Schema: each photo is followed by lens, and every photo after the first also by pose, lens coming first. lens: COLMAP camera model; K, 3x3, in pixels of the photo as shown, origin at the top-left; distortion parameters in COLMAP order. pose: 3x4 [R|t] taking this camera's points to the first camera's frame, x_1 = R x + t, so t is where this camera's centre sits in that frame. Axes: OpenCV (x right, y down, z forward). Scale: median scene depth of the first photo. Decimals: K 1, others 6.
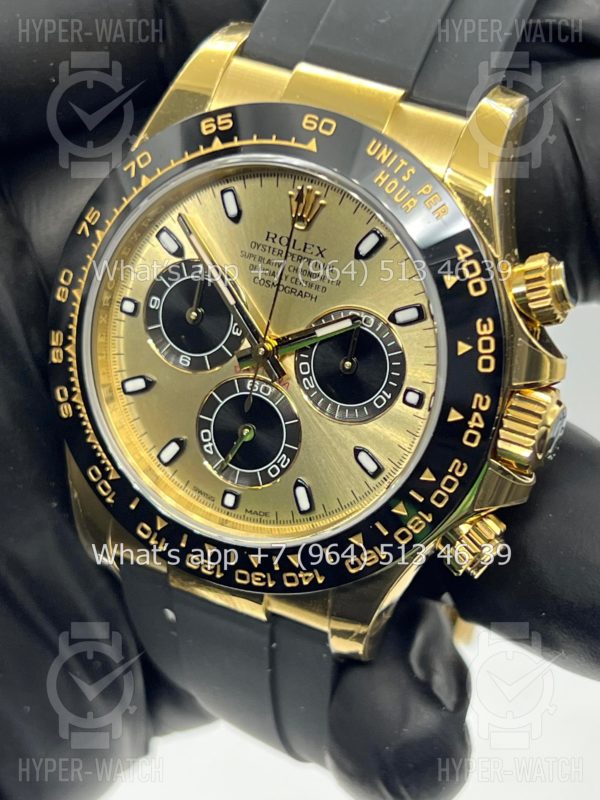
lens RADIAL K [[1799.4, 0, 300.0], [0, 1799.4, 400.0], [0, 0, 1]] dist [0.089430, 0.110796]
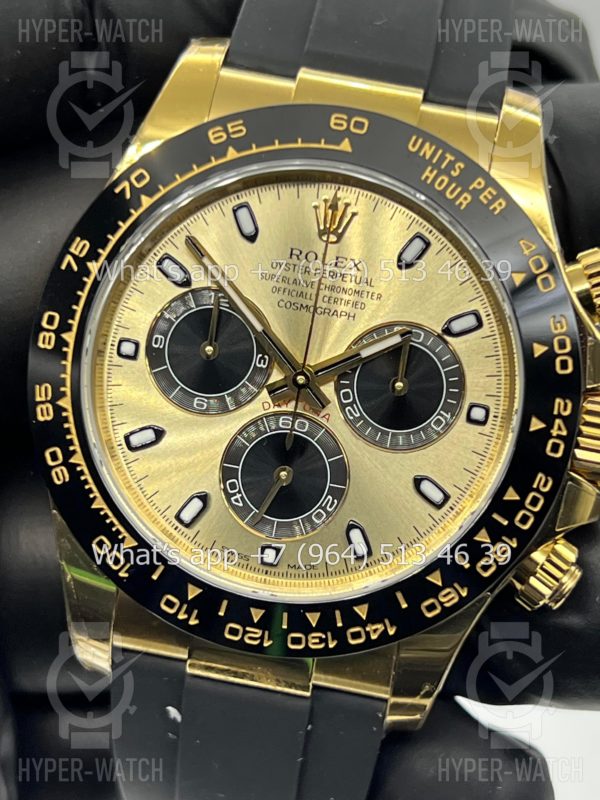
lens RADIAL K [[1799.4, 0, 300.0], [0, 1799.4, 400.0], [0, 0, 1]] dist [0.089430, 0.110796]
pose [[0.953308, -0.070380, 0.293685, -0.282363], [0.107465, 0.987869, -0.112097, 0.082125], [-0.282233, 0.138424, 0.949307, 0.157928]]
